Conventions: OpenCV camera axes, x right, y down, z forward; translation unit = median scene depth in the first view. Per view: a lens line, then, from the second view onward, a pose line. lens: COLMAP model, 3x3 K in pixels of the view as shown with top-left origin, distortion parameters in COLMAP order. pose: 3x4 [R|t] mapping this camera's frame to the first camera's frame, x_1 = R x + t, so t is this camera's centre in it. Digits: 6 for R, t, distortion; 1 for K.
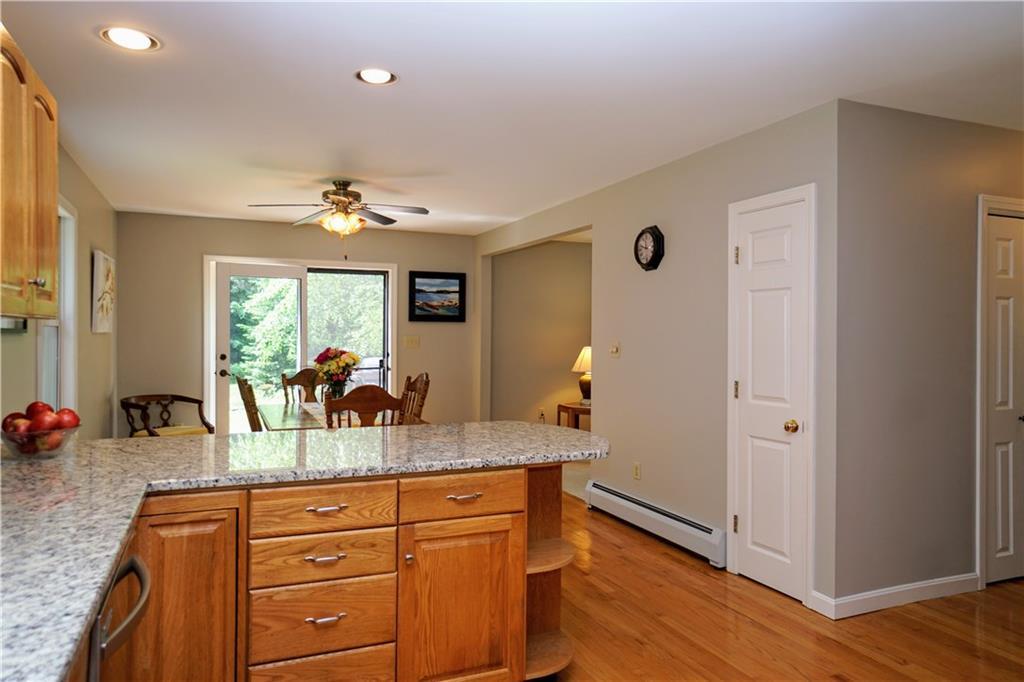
lens RADIAL K [[692.1, 0, 512.0], [0, 692.1, 341.0], [0, 0, 1]] dist [0.003589, 0.001857]
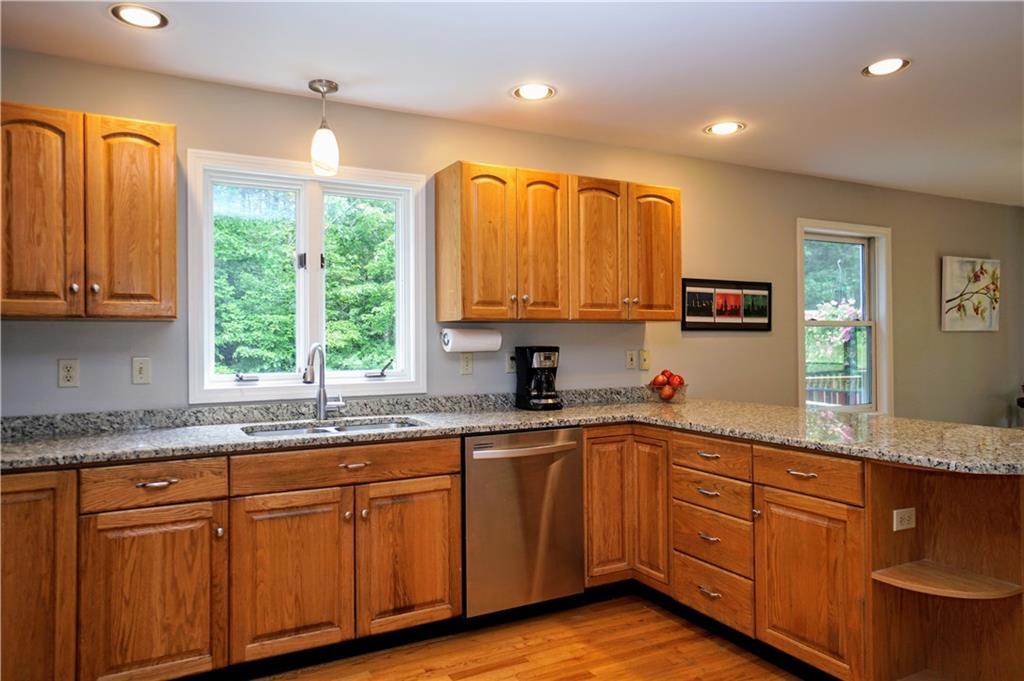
lens RADIAL K [[692.1, 0, 512.0], [0, 692.1, 340.5], [0, 0, 1]] dist [0.003589, 0.001857]
pose [[0.086198, -0.009698, -0.996231, 0.664084], [0.000733, 0.999953, -0.009671, 0.021406], [0.996278, 0.000103, 0.086201, 0.326056]]
